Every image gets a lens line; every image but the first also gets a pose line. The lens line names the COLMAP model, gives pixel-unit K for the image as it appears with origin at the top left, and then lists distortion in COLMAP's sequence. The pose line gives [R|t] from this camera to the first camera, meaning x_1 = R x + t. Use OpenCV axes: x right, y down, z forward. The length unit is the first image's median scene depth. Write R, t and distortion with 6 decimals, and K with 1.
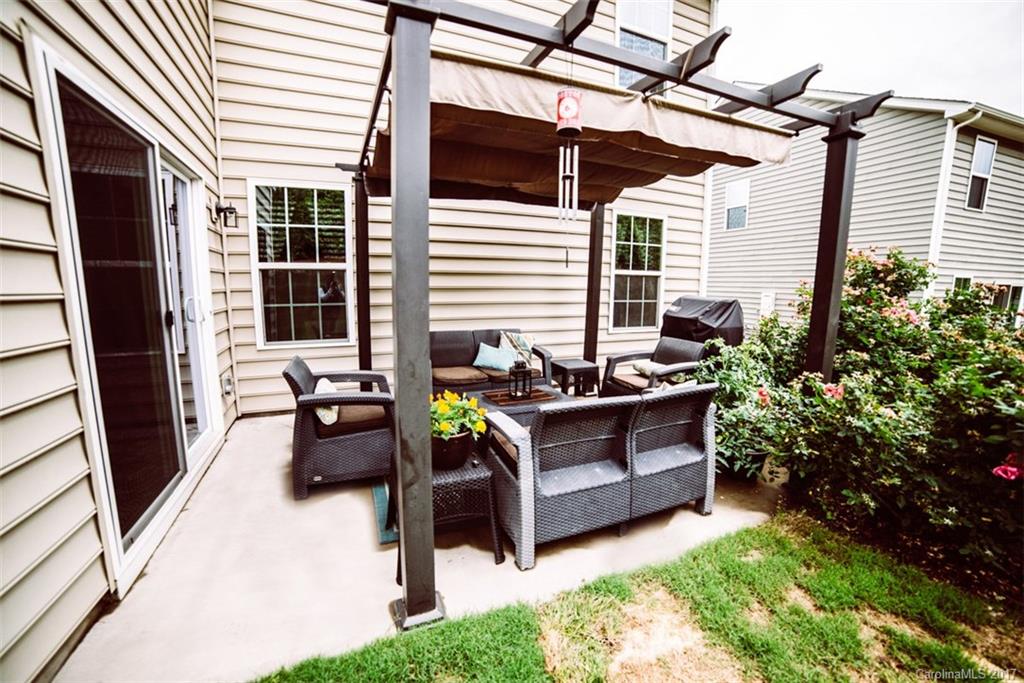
lens RADIAL K [[409.4, 0, 512.0], [0, 409.4, 341.5], [0, 0, 1]] dist [-0.043198, 0.000050]
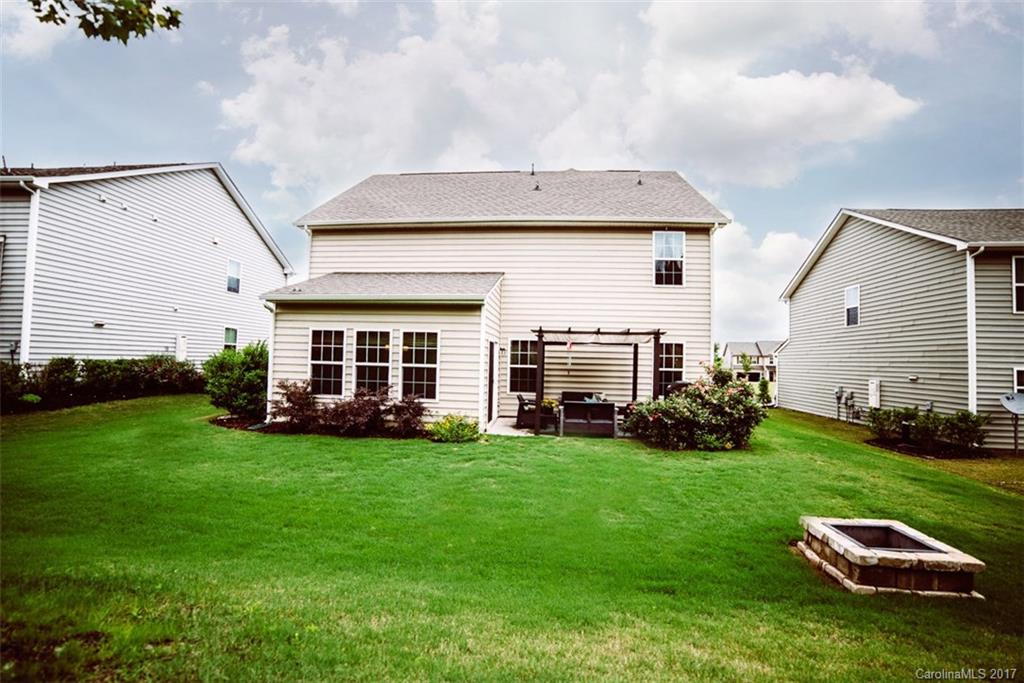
lens RADIAL K [[409.4, 0, 512.0], [0, 409.4, 341.5], [0, 0, 1]] dist [-0.043198, 0.000050]
pose [[0.877971, -0.008817, -0.478633, 0.736306], [-0.080186, 0.982996, -0.165194, 0.117941], [0.471951, 0.183415, 0.862335, -1.444184]]
